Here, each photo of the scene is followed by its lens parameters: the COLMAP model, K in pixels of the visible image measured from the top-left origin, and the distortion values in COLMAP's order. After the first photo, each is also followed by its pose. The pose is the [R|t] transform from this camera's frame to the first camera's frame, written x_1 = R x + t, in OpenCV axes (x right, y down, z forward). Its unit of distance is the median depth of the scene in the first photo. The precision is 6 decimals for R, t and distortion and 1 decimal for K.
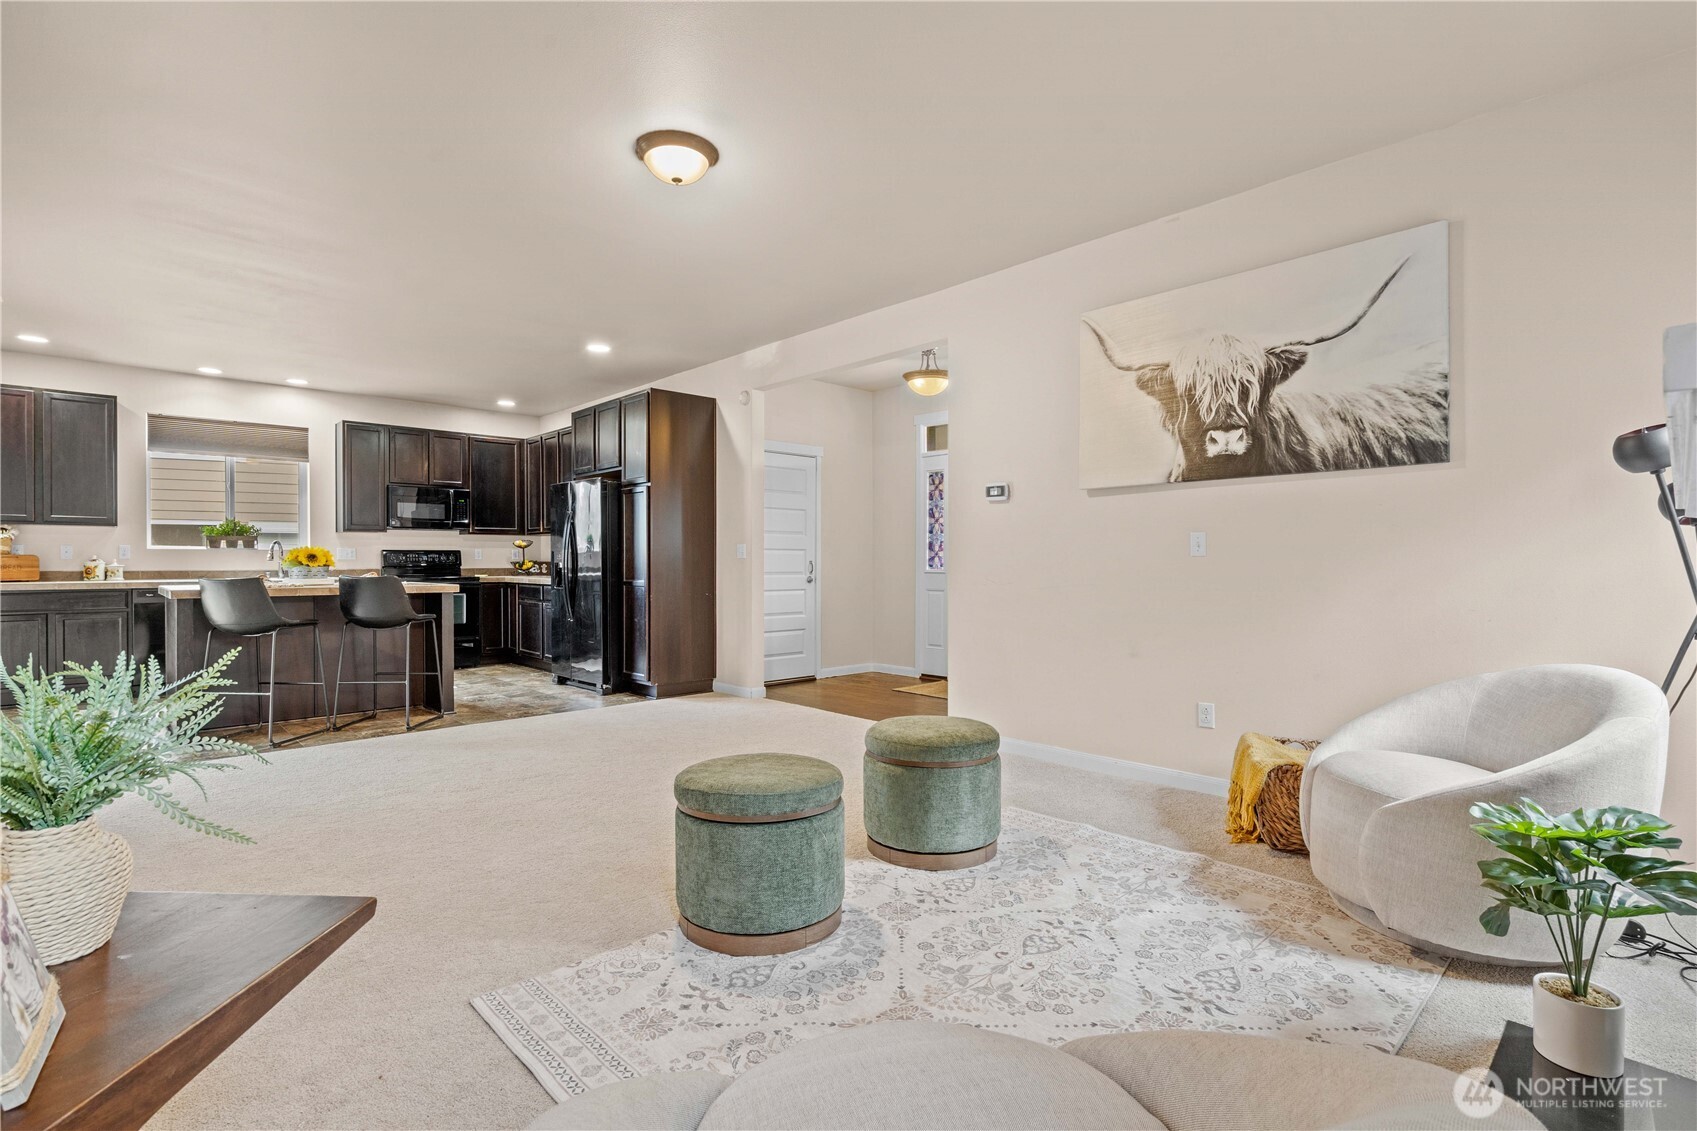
lens RADIAL K [[781.1, 0, 836.3], [0, 781.1, 572.8], [0, 0, 1]] dist [-0.000586, 0.001529]
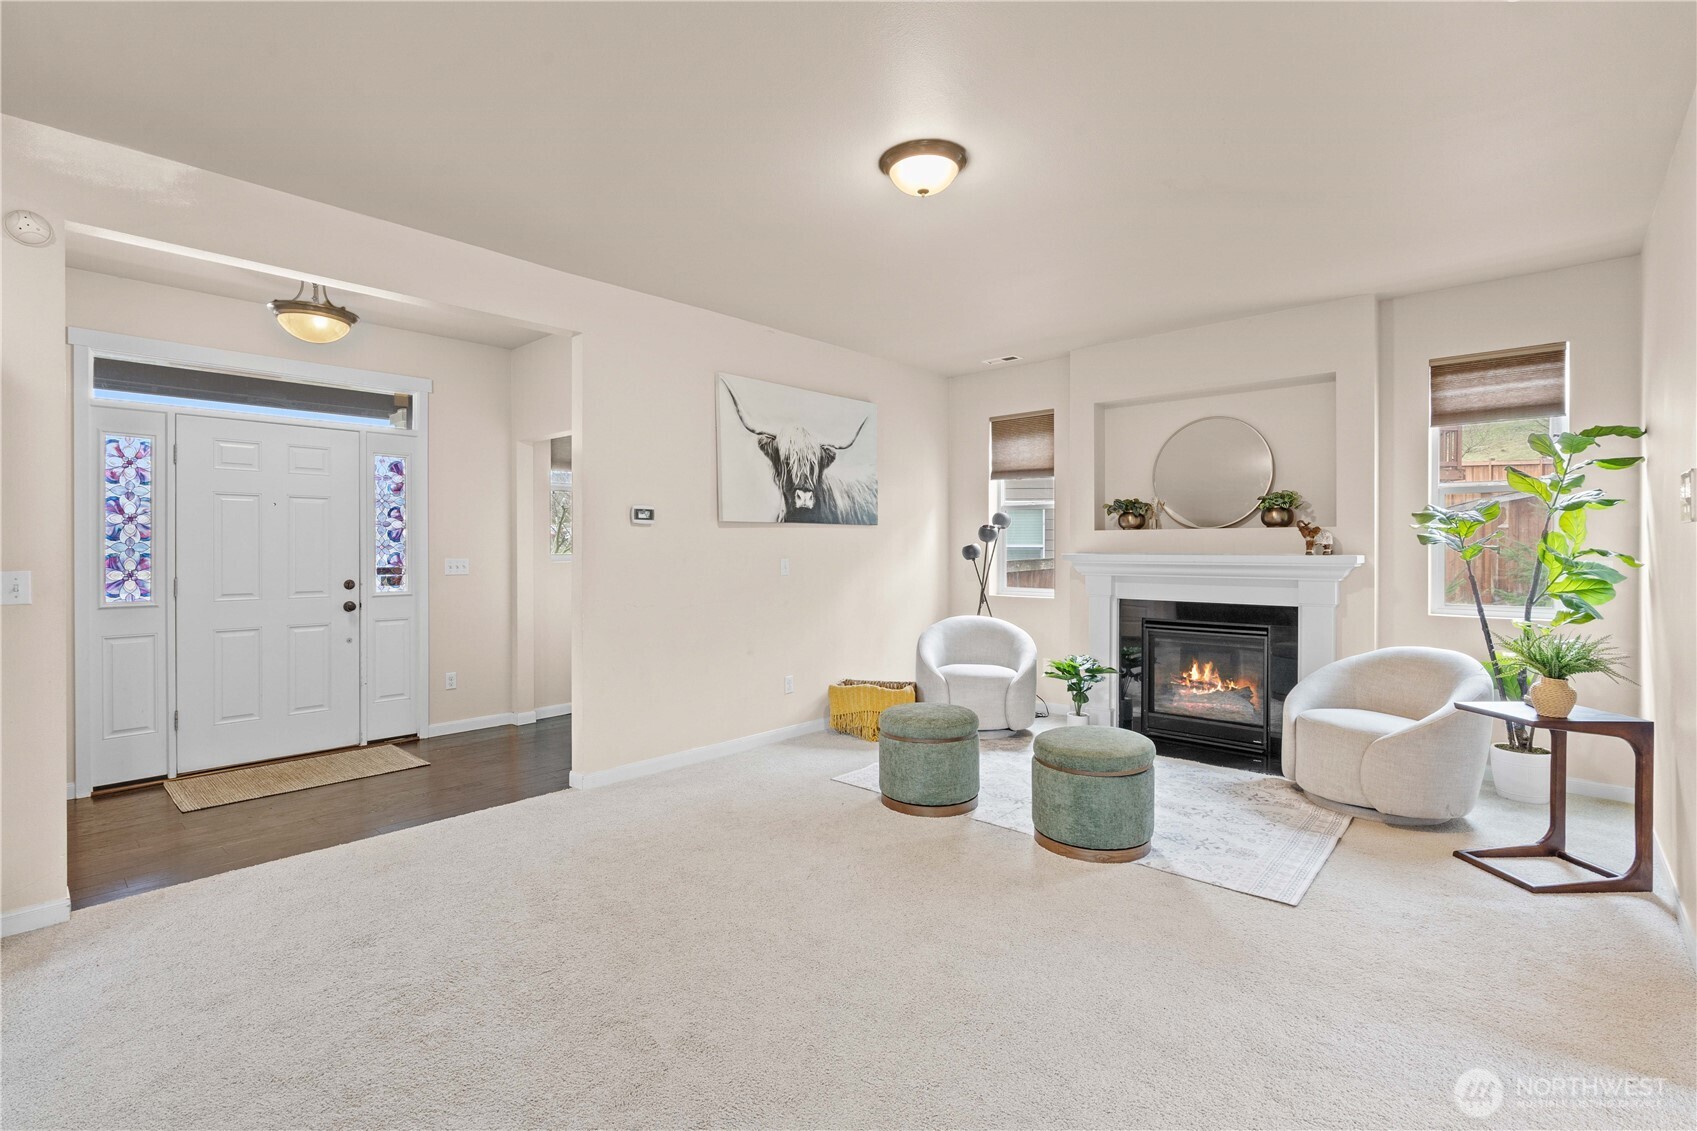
lens RADIAL K [[781.1, 0, 832.8], [0, 781.1, 550.8], [0, 0, 1]] dist [-0.000586, 0.001529]
pose [[-0.073568, -0.002777, 0.997286, -0.581991], [0.018145, 0.999827, 0.004123, -0.042275], [-0.997125, 0.018399, -0.073505, 0.612001]]
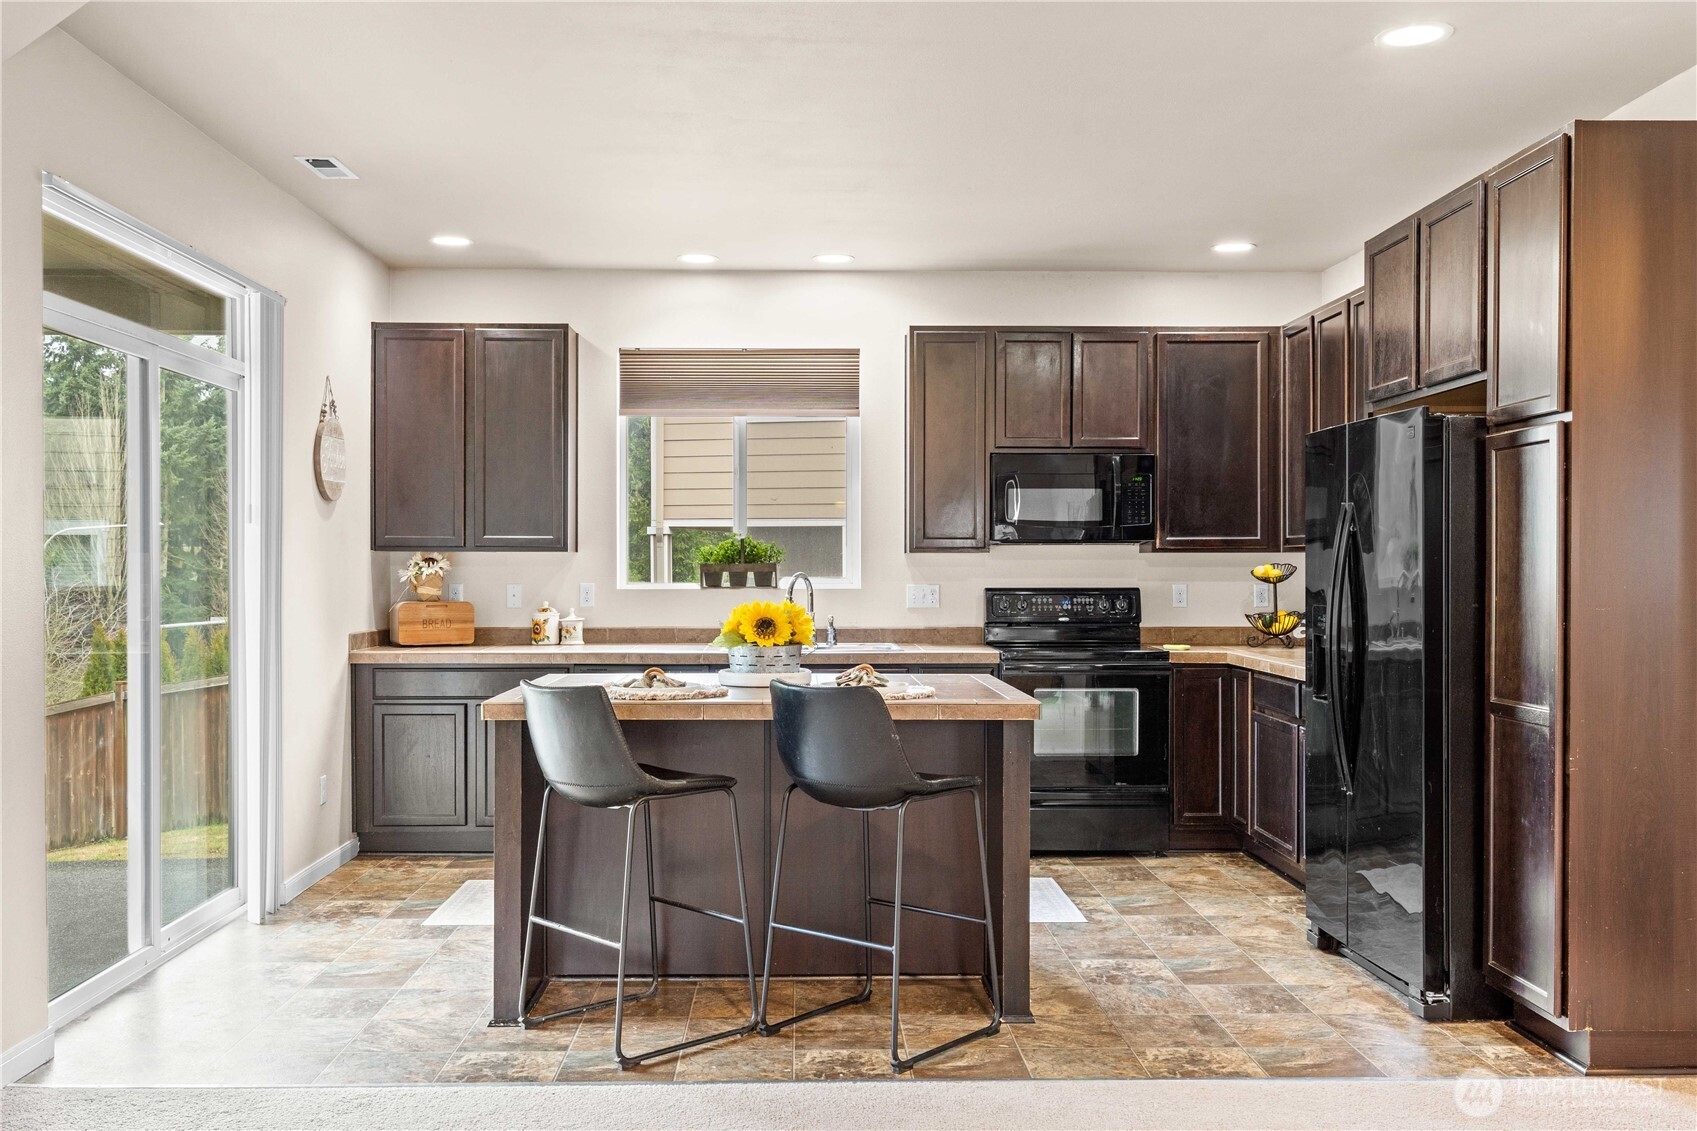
lens RADIAL K [[1506.0, 0, 837.1], [0, 1506.0, 572.2], [0, 0, 1]] dist [0.033850, -0.018344]
pose [[0.745839, 0.003256, -0.666119, -0.043570], [-0.010927, 0.999913, -0.007347, -0.040642], [0.666037, 0.012759, 0.745809, 0.325319]]
